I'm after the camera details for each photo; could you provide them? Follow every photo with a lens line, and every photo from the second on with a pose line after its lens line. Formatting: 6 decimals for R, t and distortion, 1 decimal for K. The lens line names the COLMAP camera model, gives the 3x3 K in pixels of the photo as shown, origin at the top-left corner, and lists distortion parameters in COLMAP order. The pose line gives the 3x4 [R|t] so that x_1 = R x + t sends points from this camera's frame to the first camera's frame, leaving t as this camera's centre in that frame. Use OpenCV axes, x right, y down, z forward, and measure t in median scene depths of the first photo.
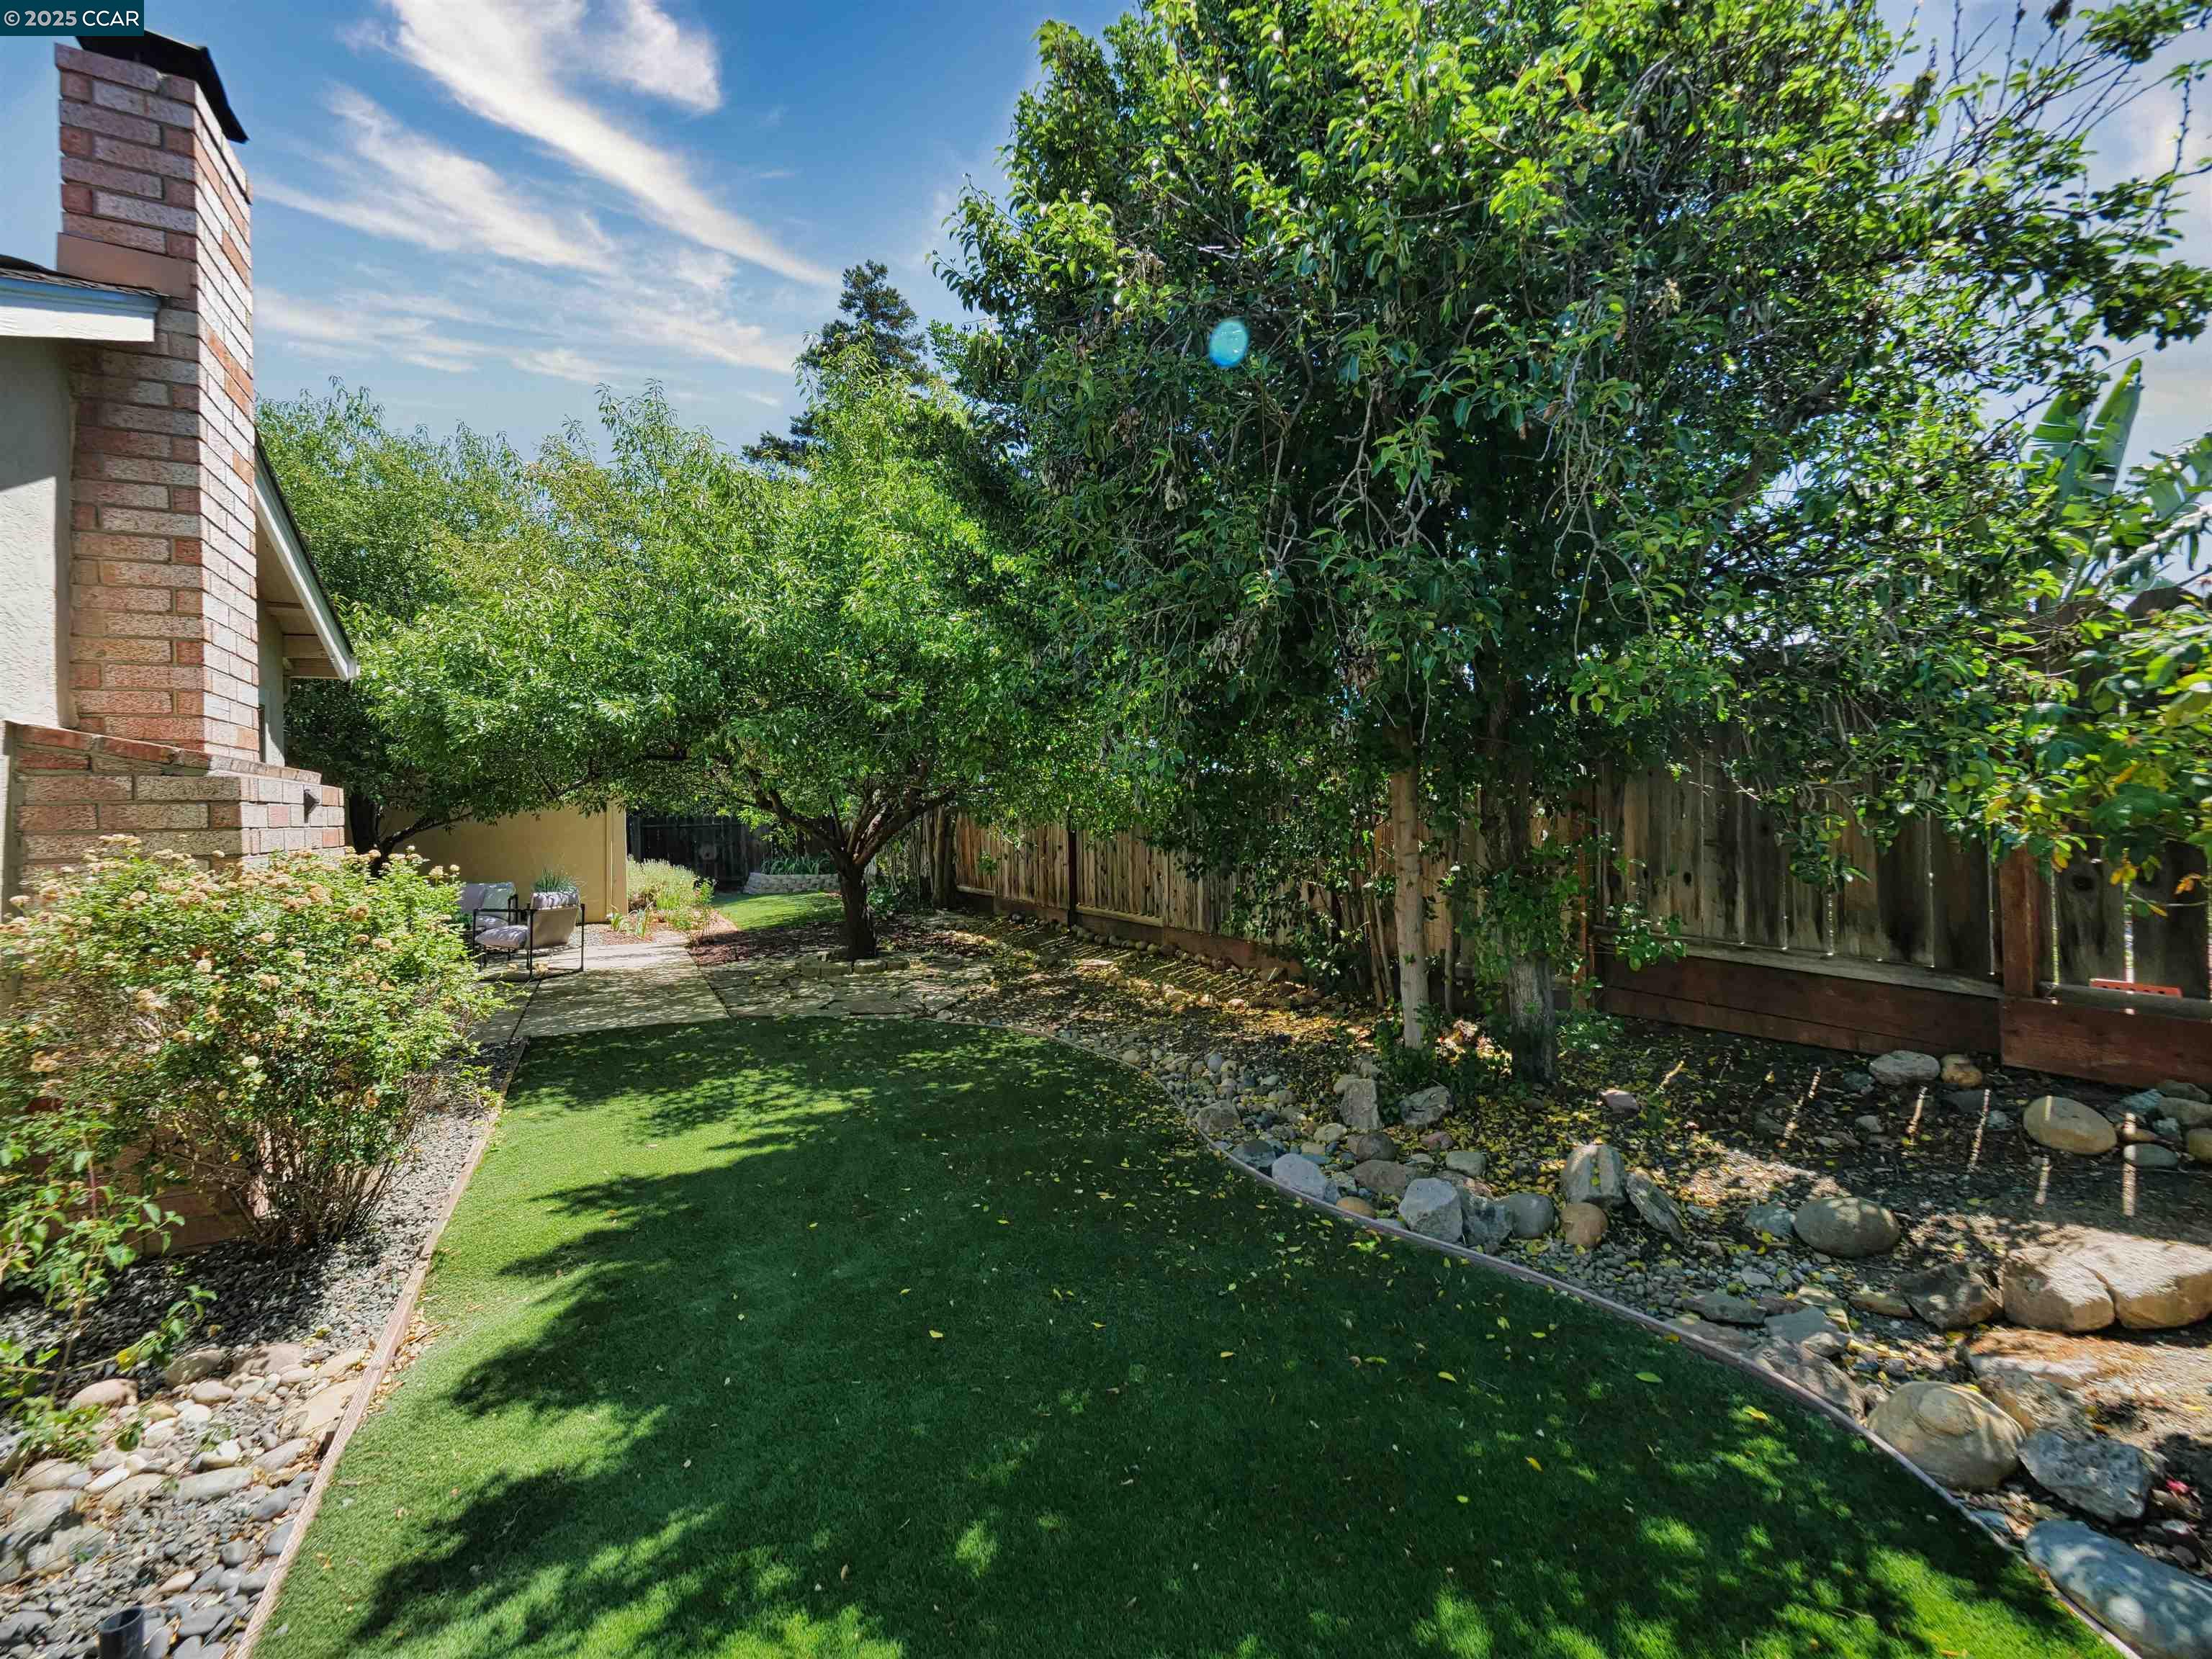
lens RADIAL K [[942.0, 0, 1083.0], [0, 942.0, 826.2], [0, 0, 1]] dist [-0.005451, 0.001143]
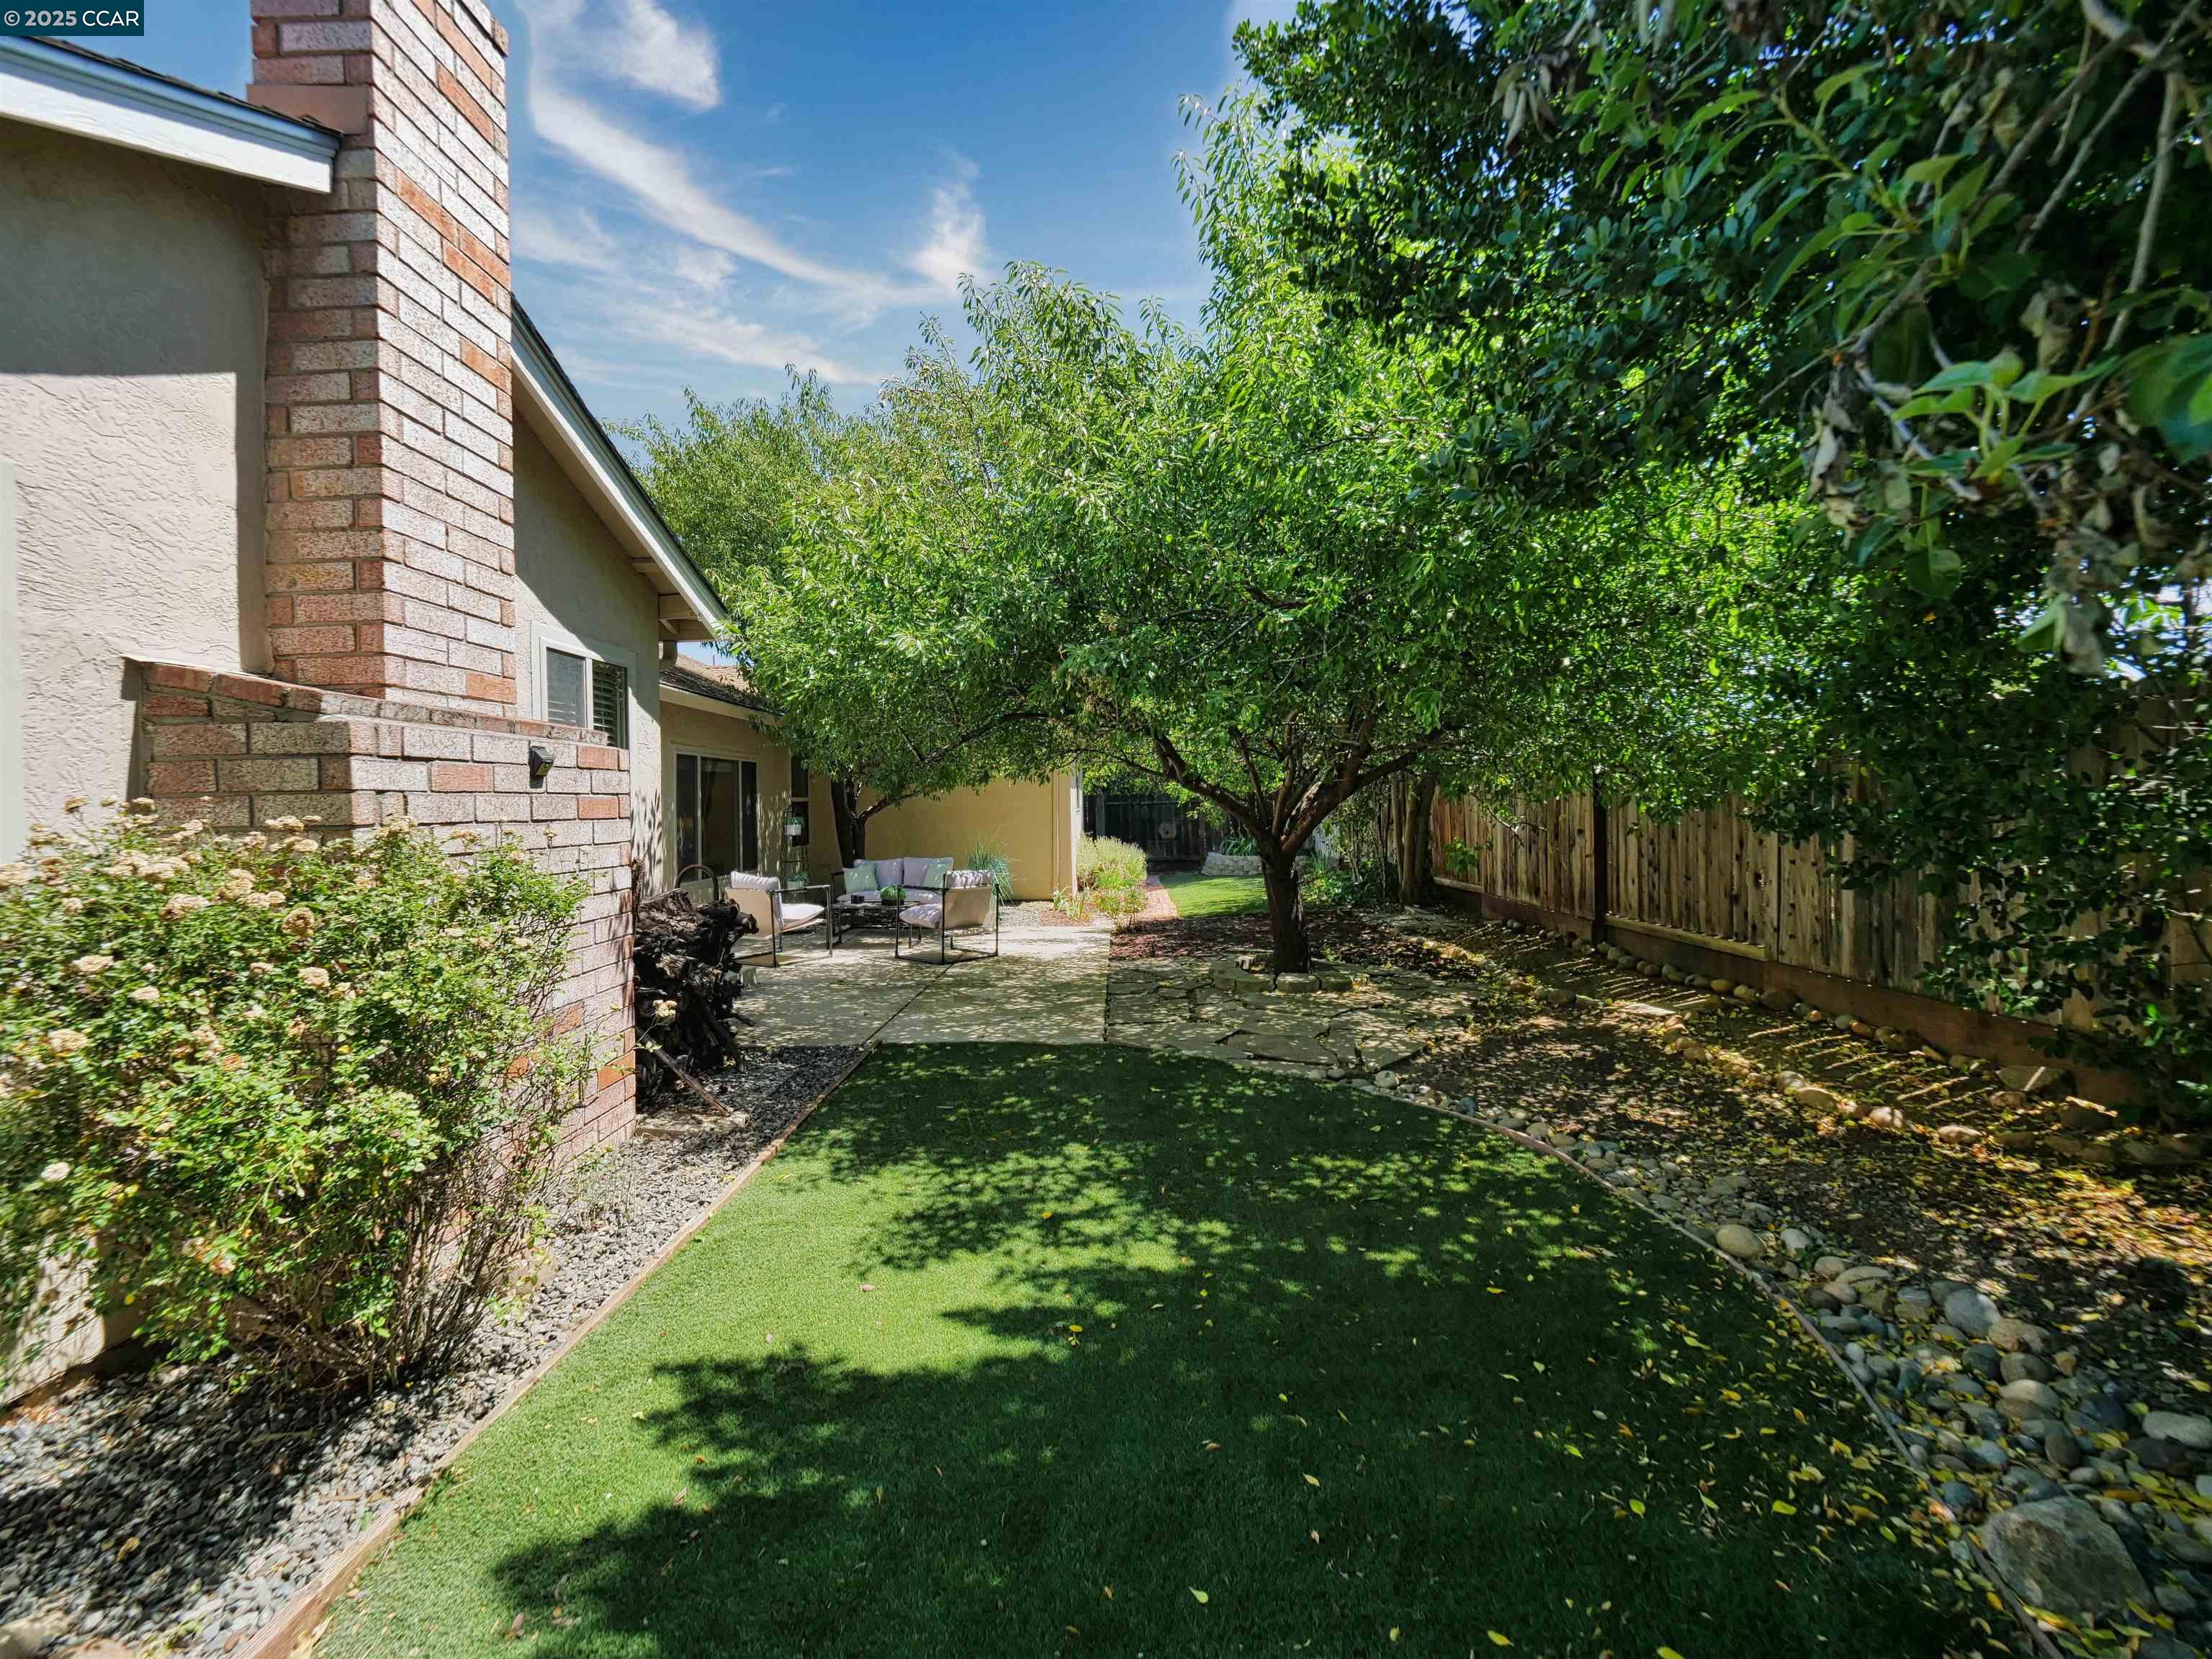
lens RADIAL K [[942.0, 0, 1078.0], [0, 942.0, 813.7], [0, 0, 1]] dist [-0.005451, 0.001143]
pose [[0.871795, 0.008447, -0.489798, -0.017292], [-0.003806, 0.999938, 0.010471, 0.007081], [0.489856, -0.007264, 0.871773, 0.431997]]
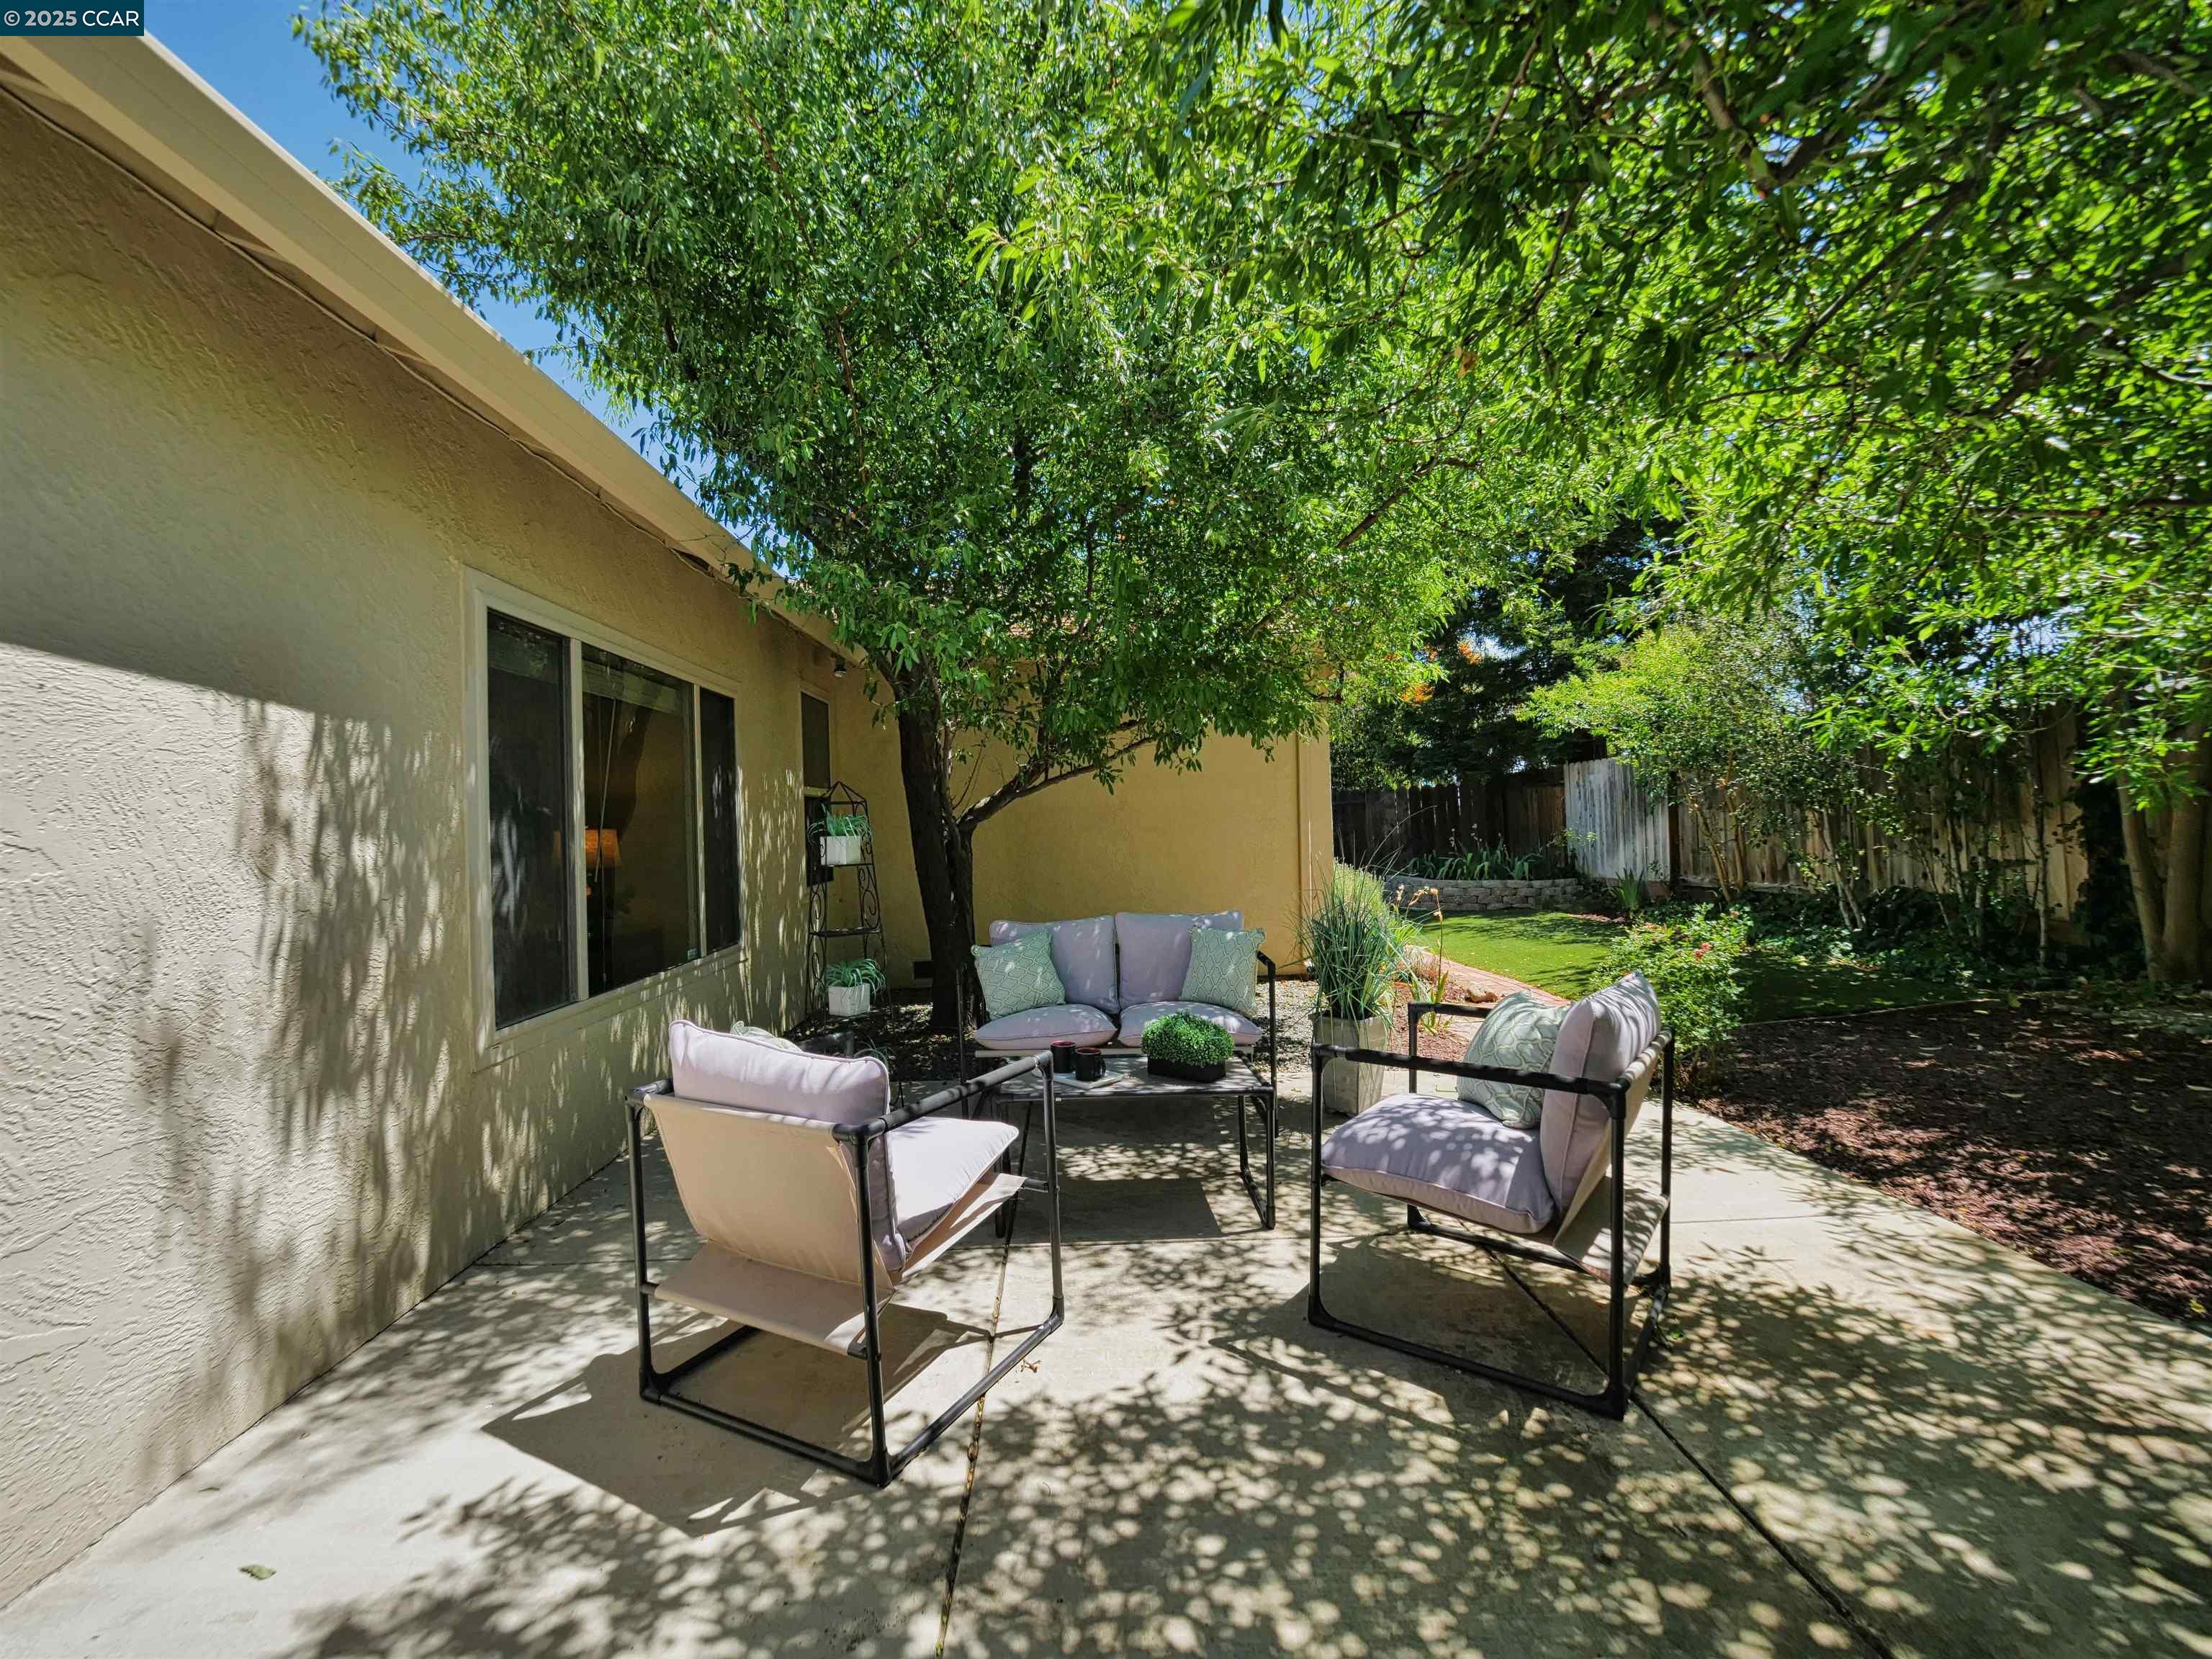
lens RADIAL K [[942.0, 0, 1103.0], [0, 942.0, 838.9], [0, 0, 1]] dist [-0.005451, 0.001143]
pose [[0.900922, -0.006927, -0.433926, -1.071394], [0.014525, 0.999794, 0.014196, 0.048661], [0.433739, -0.019093, 0.900836, 1.343906]]
